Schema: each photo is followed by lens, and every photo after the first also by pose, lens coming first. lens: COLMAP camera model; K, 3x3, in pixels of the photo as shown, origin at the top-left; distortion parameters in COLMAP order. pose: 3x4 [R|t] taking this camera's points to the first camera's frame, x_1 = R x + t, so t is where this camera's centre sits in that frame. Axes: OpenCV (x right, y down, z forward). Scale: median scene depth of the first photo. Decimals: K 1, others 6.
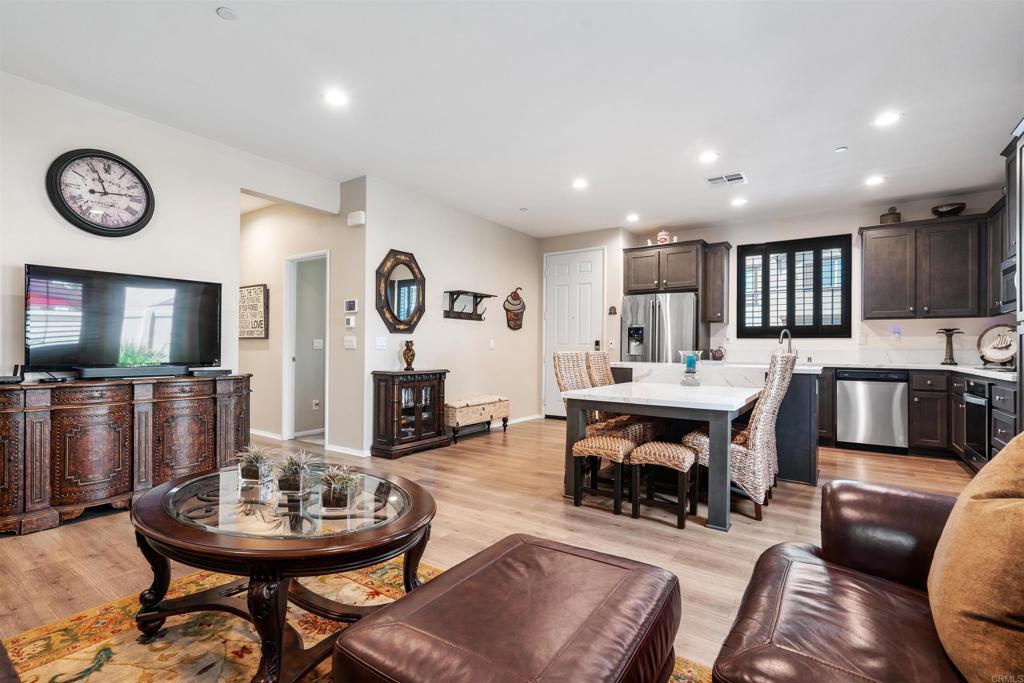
lens RADIAL K [[475.4, 0, 505.8], [0, 475.4, 345.3], [0, 0, 1]] dist [0.003482, 0.000751]
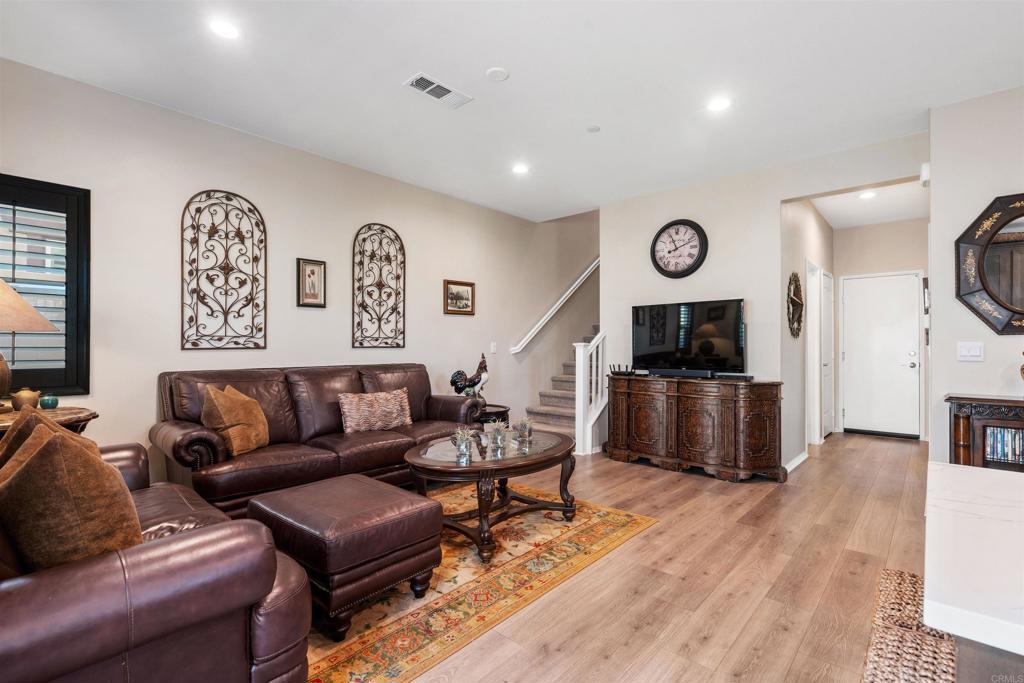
lens RADIAL K [[475.4, 0, 505.8], [0, 475.4, 345.3], [0, 0, 1]] dist [0.003482, 0.000751]
pose [[-0.131481, -0.013115, -0.991232, 0.429812], [-0.001457, 0.999914, -0.013037, -0.004748], [0.991318, -0.000270, -0.131489, 0.447466]]
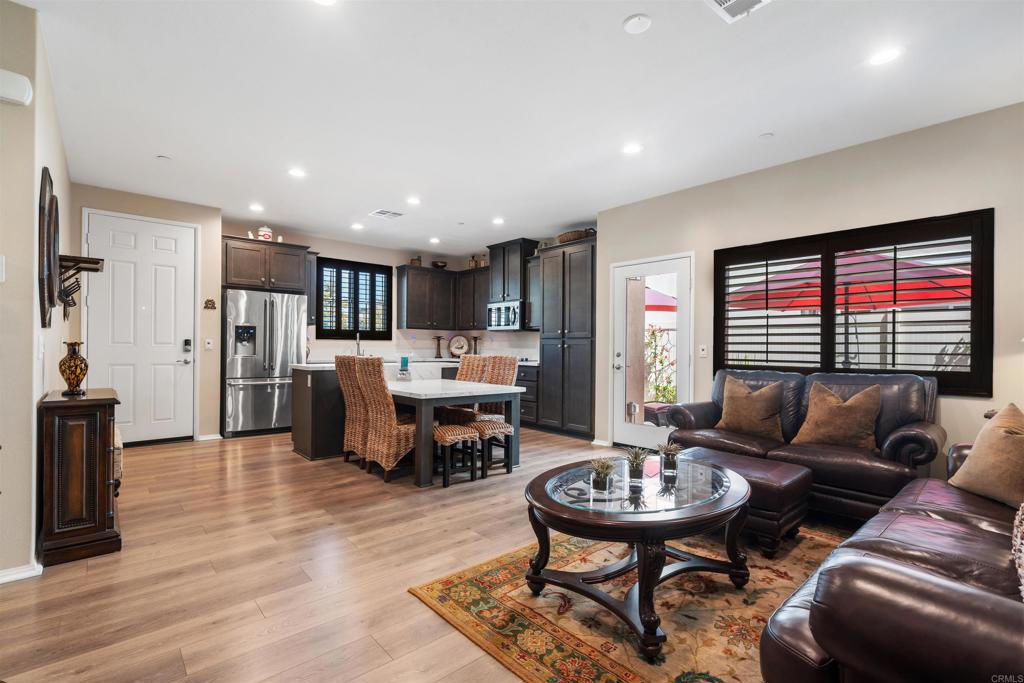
lens RADIAL K [[475.4, 0, 505.8], [0, 475.4, 345.3], [0, 0, 1]] dist [0.003482, 0.000751]
pose [[0.240586, -0.002252, 0.970625, -0.624721], [-0.013270, 0.999896, 0.005609, -0.015609], [-0.970537, -0.014230, 0.240531, 0.373076]]
